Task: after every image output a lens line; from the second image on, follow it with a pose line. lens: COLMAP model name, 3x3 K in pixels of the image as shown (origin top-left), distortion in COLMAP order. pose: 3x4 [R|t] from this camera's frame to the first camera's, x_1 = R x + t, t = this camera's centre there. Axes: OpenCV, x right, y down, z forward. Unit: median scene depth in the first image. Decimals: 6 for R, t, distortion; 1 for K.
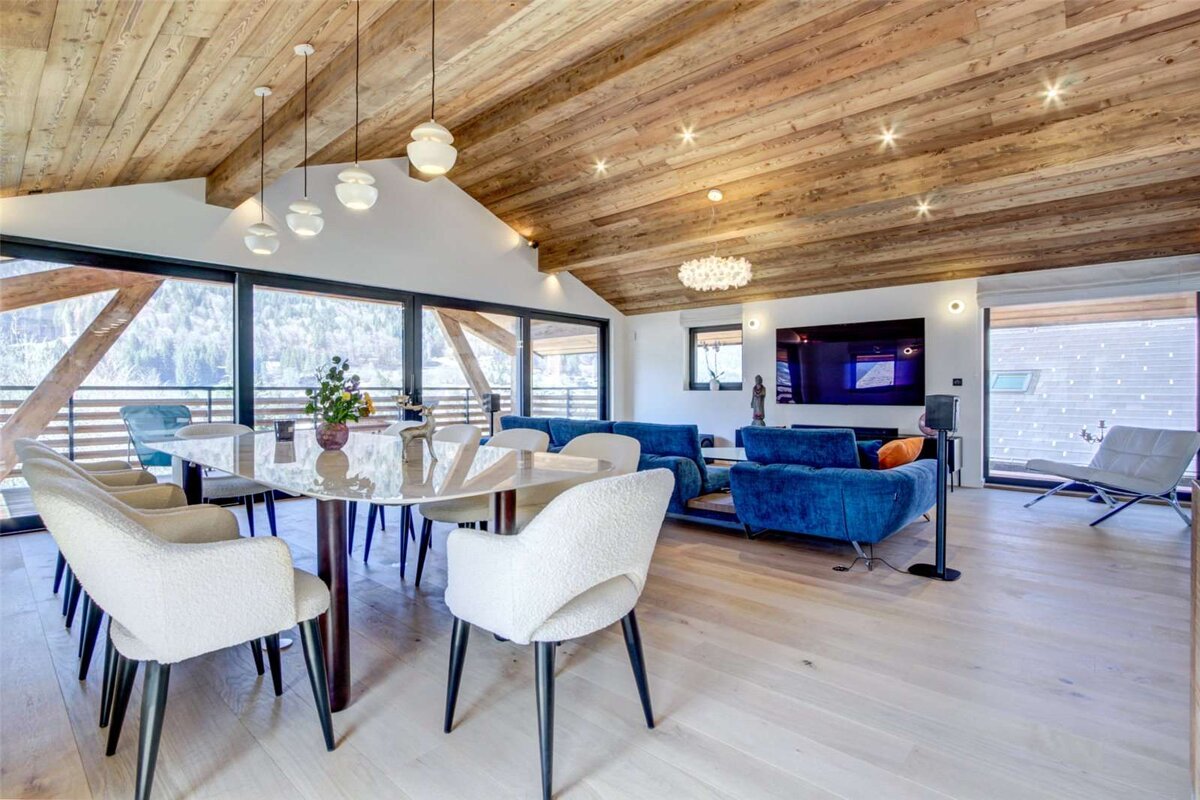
lens RADIAL K [[571.1, 0, 586.6], [0, 571.1, 395.0], [0, 0, 1]] dist [0.022699, 0.000169]
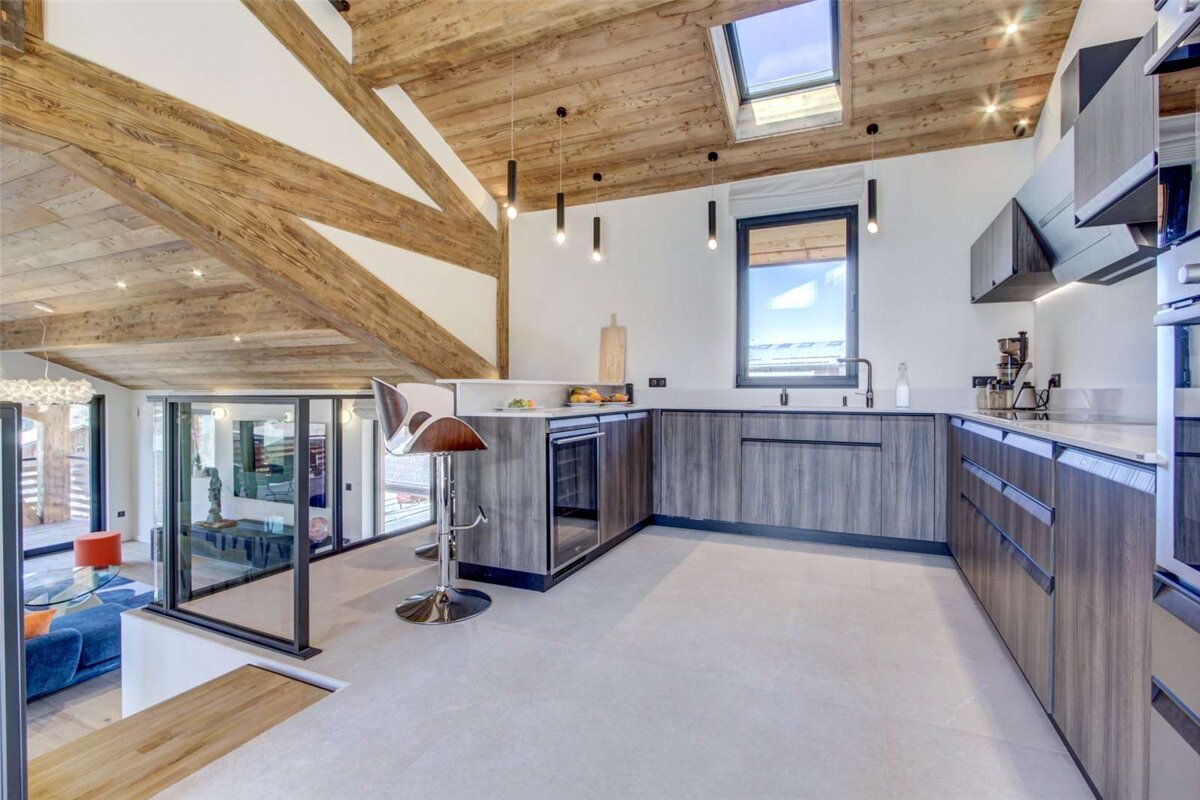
lens RADIAL K [[559.7, 0, 596.7], [0, 559.7, 380.2], [0, 0, 1]] dist [-0.013850, 0.000311]
pose [[0.954274, -0.001732, 0.298930, 0.611659], [0.008687, 0.999722, -0.021937, -0.150427], [-0.298808, 0.023531, 0.954023, -0.096570]]
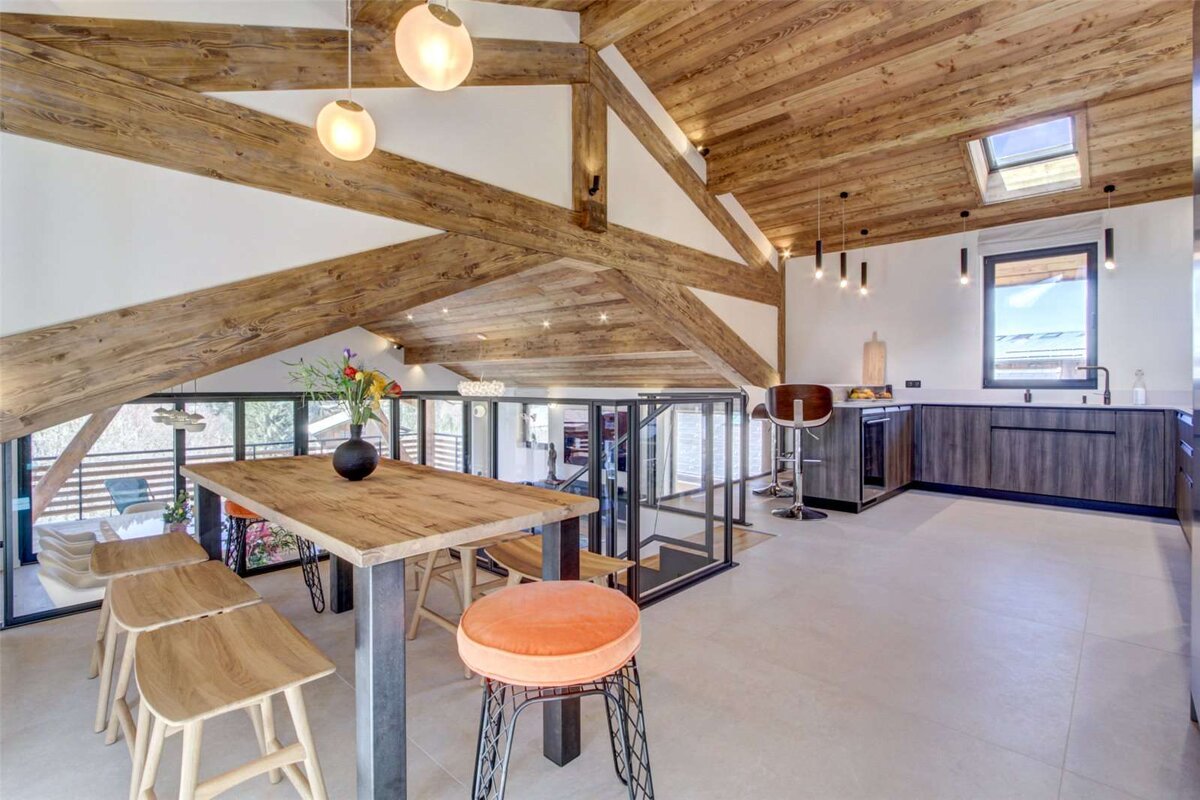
lens RADIAL K [[559.7, 0, 596.7], [0, 559.7, 380.2], [0, 0, 1]] dist [-0.013850, 0.000311]
pose [[0.999708, -0.004898, -0.023663, 0.419095], [0.004506, 0.999852, -0.016616, -0.155032], [0.023741, 0.016505, 0.999582, -0.347439]]
